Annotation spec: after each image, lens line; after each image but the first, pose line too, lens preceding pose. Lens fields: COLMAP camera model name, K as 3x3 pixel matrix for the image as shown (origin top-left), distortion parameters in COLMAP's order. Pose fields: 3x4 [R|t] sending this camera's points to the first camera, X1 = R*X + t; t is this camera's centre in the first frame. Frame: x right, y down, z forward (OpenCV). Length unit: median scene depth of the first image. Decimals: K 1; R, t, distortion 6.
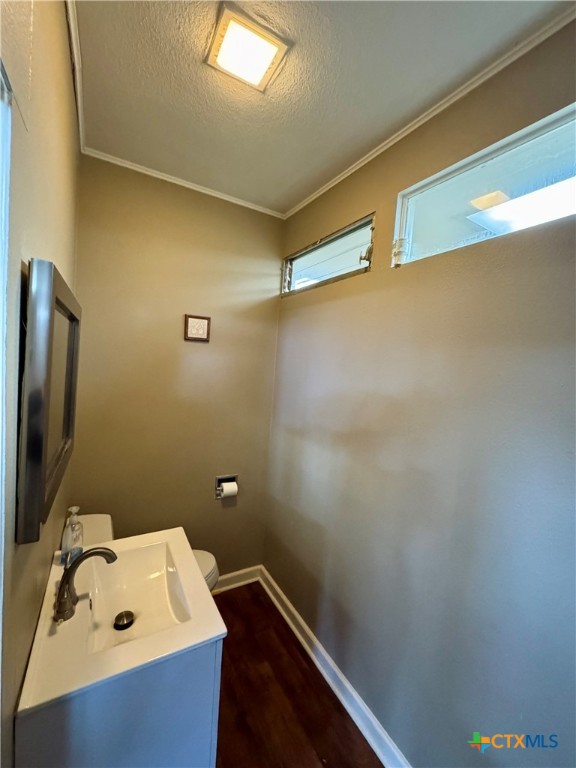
lens RADIAL K [[315.3, 0, 286.2], [0, 315.3, 382.9], [0, 0, 1]] dist [0.003766, 0.000661]
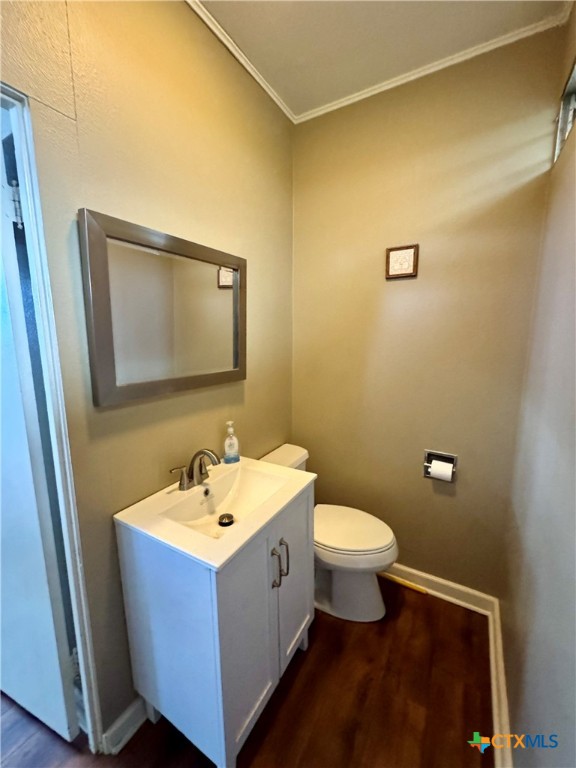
lens RADIAL K [[315.3, 0, 289.4], [0, 315.3, 380.7], [0, 0, 1]] dist [0.003766, 0.000661]
pose [[0.504945, 0.069848, -0.860321, 0.298399], [-0.020564, 0.997411, 0.068909, 0.083024], [0.862907, -0.017104, 0.505074, 0.330252]]
